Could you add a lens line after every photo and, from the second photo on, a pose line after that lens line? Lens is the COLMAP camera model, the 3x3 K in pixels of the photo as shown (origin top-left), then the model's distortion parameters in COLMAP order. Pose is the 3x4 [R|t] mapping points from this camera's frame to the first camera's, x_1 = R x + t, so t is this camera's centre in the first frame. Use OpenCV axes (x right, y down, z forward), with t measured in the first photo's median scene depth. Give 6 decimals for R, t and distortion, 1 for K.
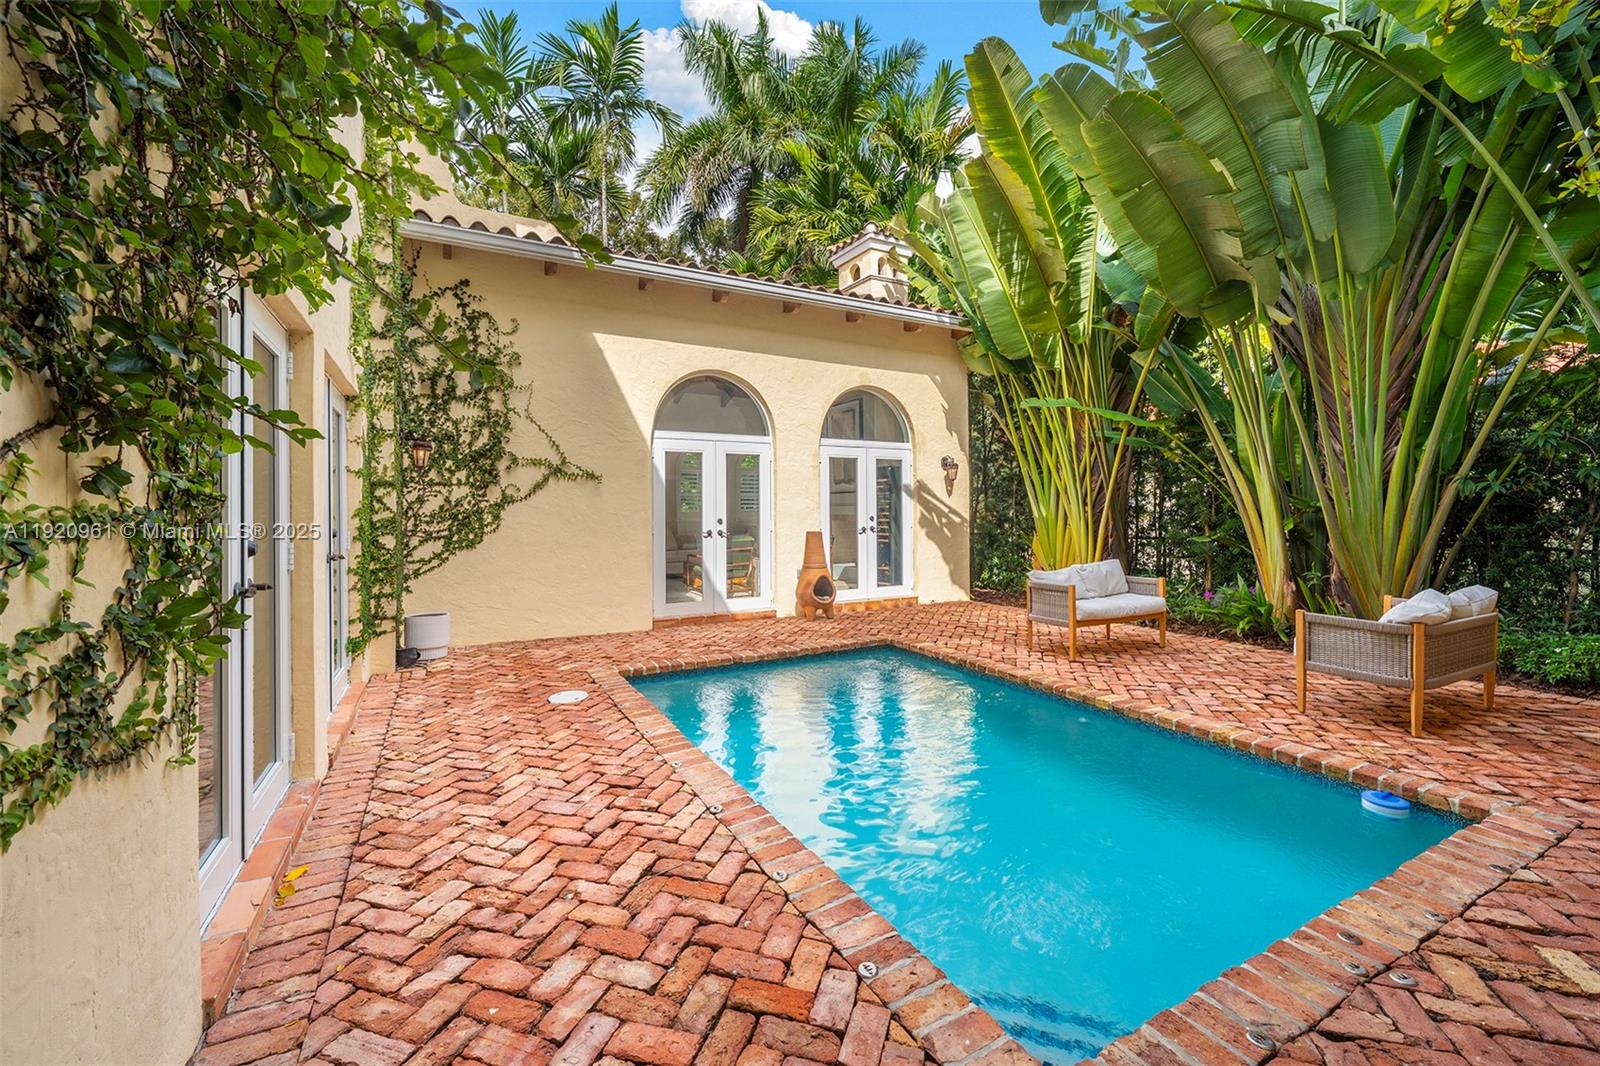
lens RADIAL K [[646.6, 0, 800.2], [0, 646.6, 508.0], [0, 0, 1]] dist [-0.003965, -0.000445]
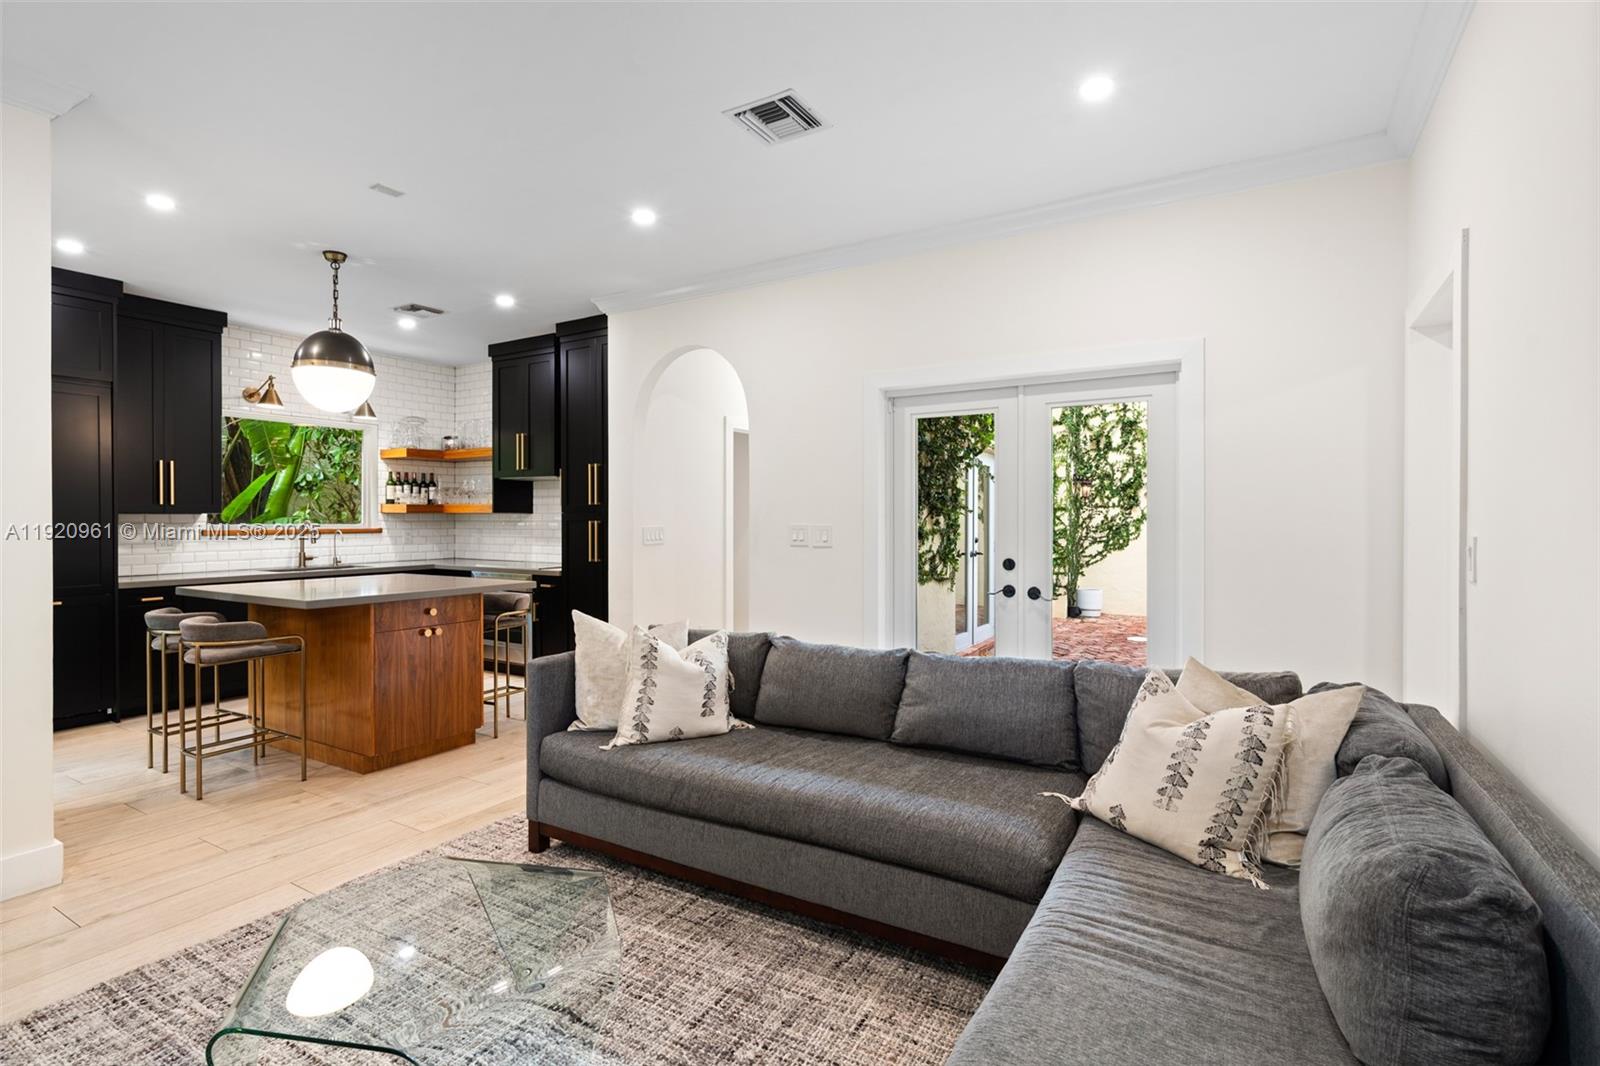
lens RADIAL K [[765.1, 0, 797.1], [0, 765.1, 525.0], [0, 0, 1]] dist [-0.001347, -0.000016]
pose [[0.505054, 0.014730, -0.862962, 0.723774], [-0.000226, 0.999857, 0.016934, -0.026960], [0.863088, -0.008358, 0.504984, -0.607940]]
